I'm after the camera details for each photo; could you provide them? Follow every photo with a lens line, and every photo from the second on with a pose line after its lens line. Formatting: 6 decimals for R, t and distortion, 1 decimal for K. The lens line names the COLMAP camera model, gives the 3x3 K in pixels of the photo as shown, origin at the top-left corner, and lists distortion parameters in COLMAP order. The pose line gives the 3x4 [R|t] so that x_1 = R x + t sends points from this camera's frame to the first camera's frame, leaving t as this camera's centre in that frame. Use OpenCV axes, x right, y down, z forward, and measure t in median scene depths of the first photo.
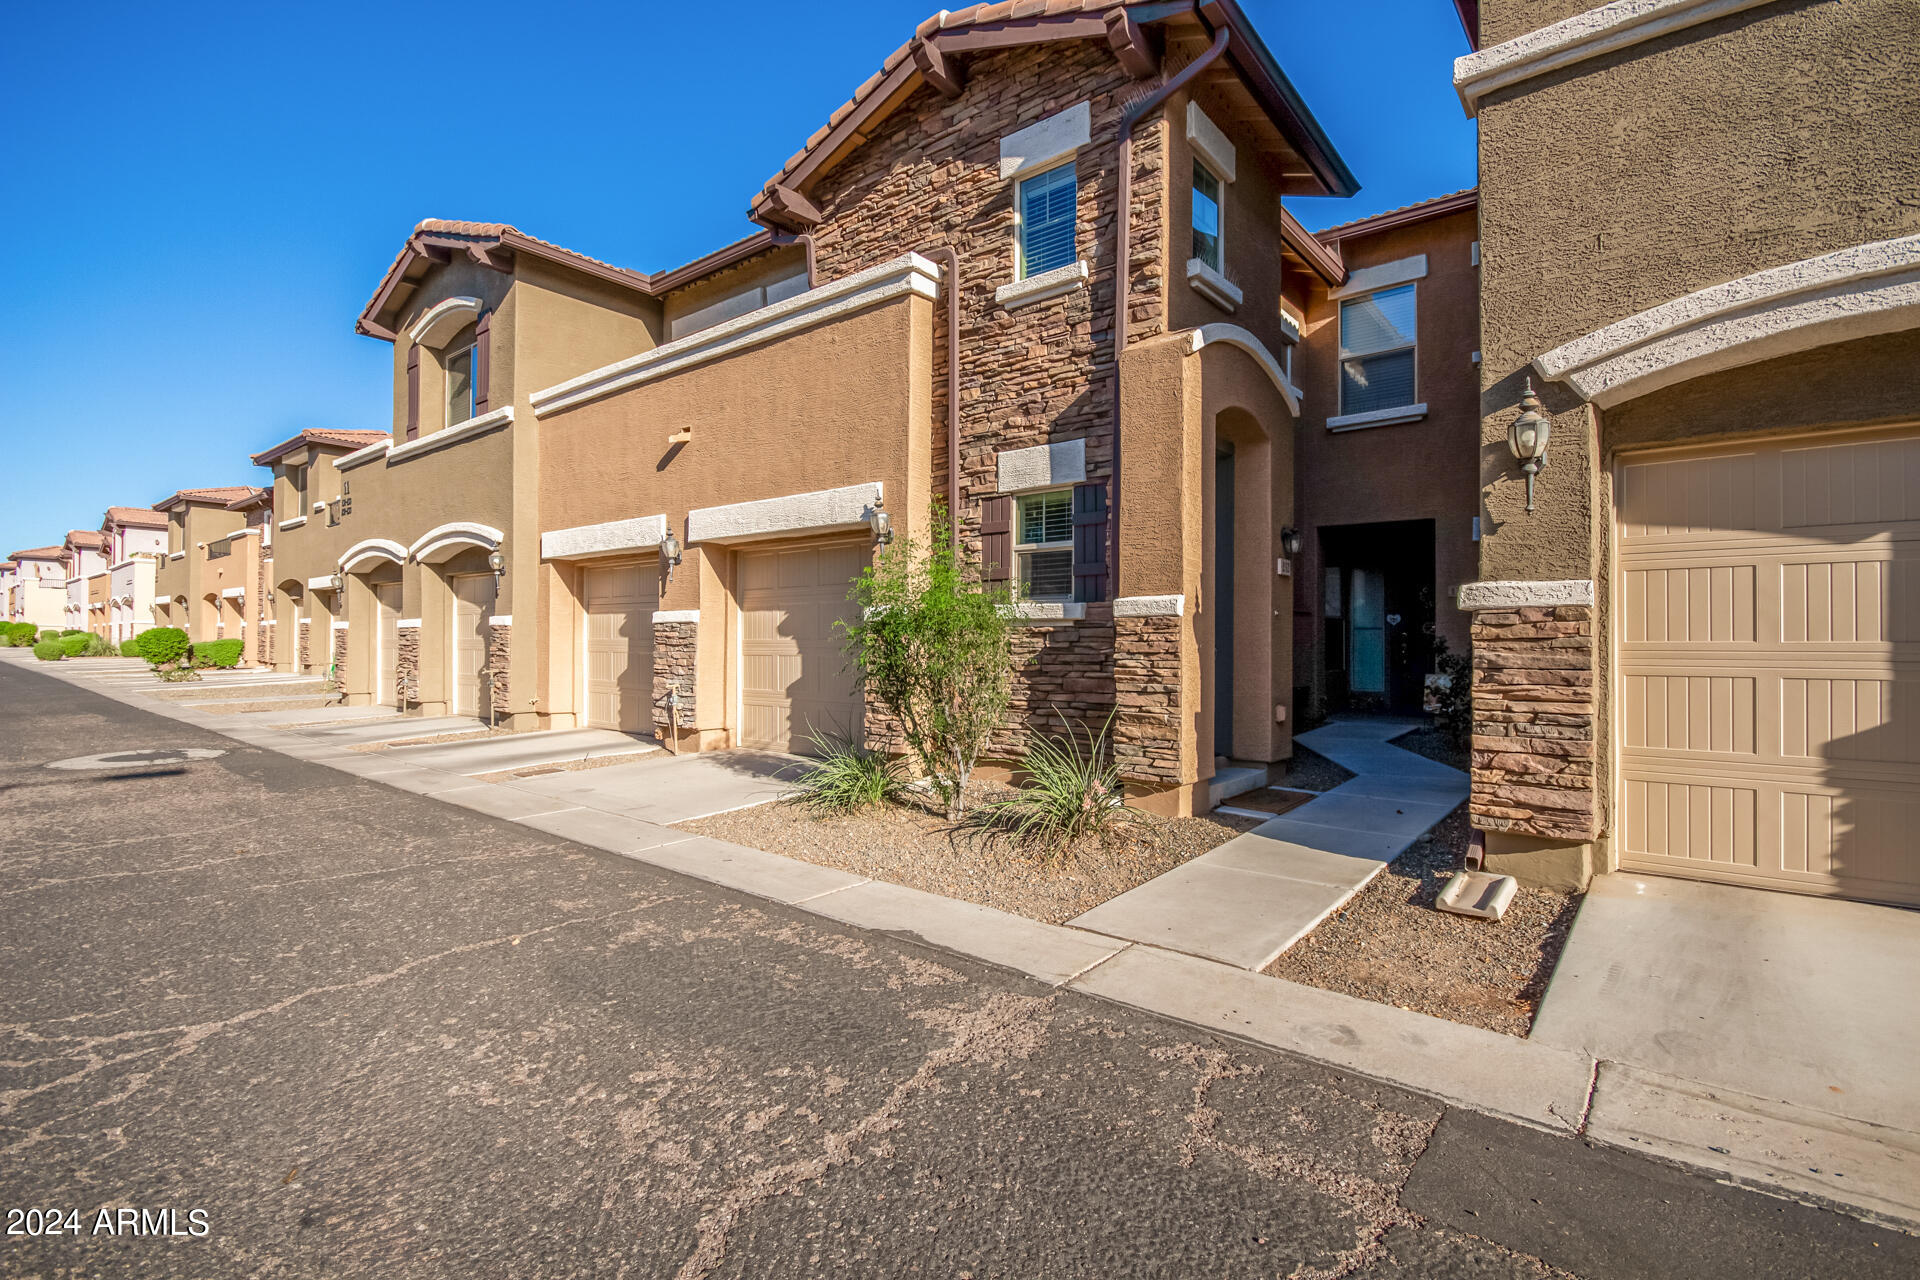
lens RADIAL K [[890.5, 0, 953.8], [0, 890.5, 640.3], [0, 0, 1]] dist [-0.001518, -0.000180]
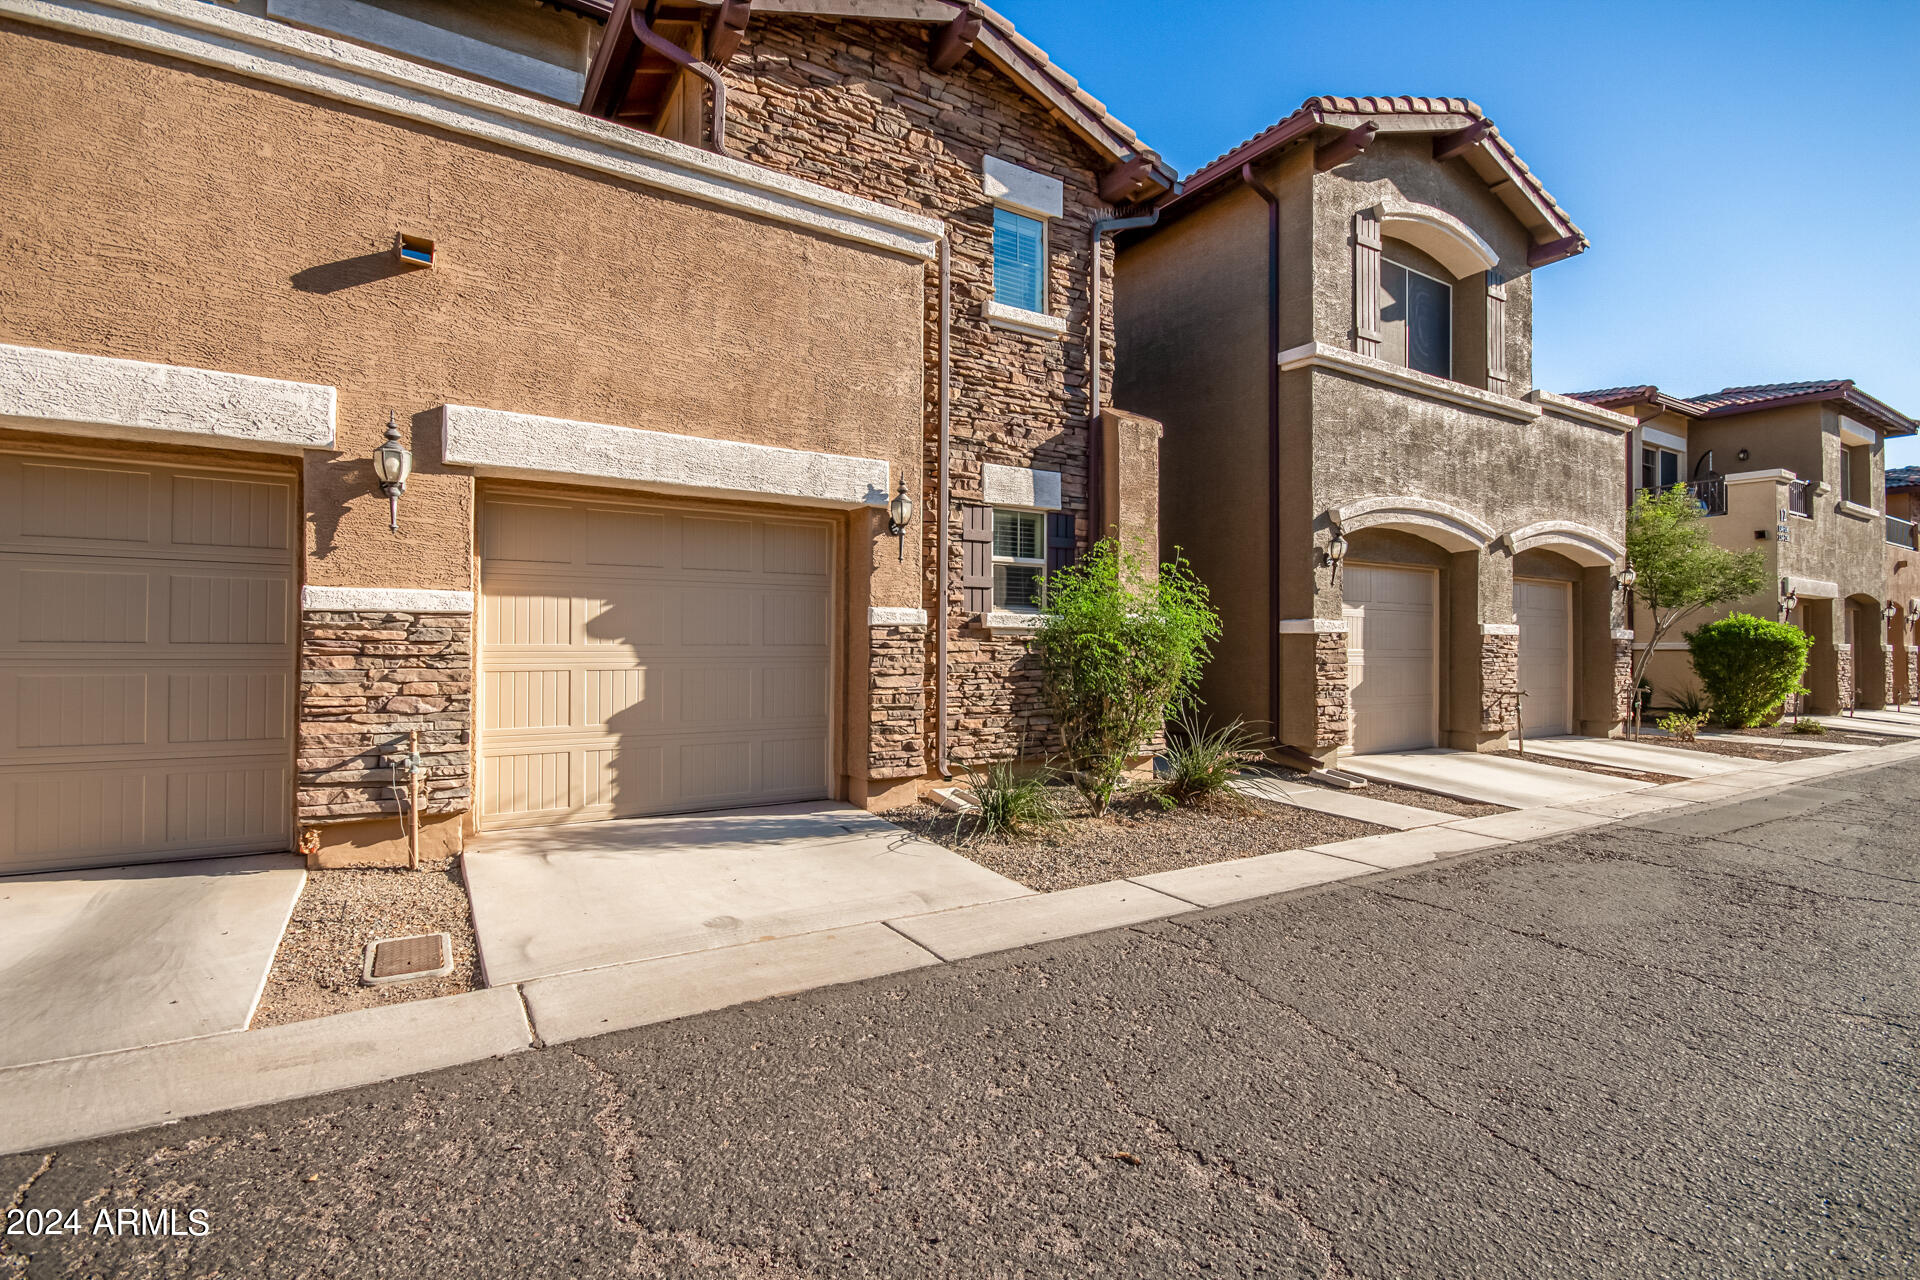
lens RADIAL K [[890.5, 0, 956.5], [0, 890.5, 642.4], [0, 0, 1]] dist [-0.001518, -0.000180]
pose [[0.312858, 0.002212, 0.949797, -0.932543], [-0.006512, 0.999979, -0.000184, -0.005576], [-0.949778, -0.006127, 0.312865, 0.719365]]
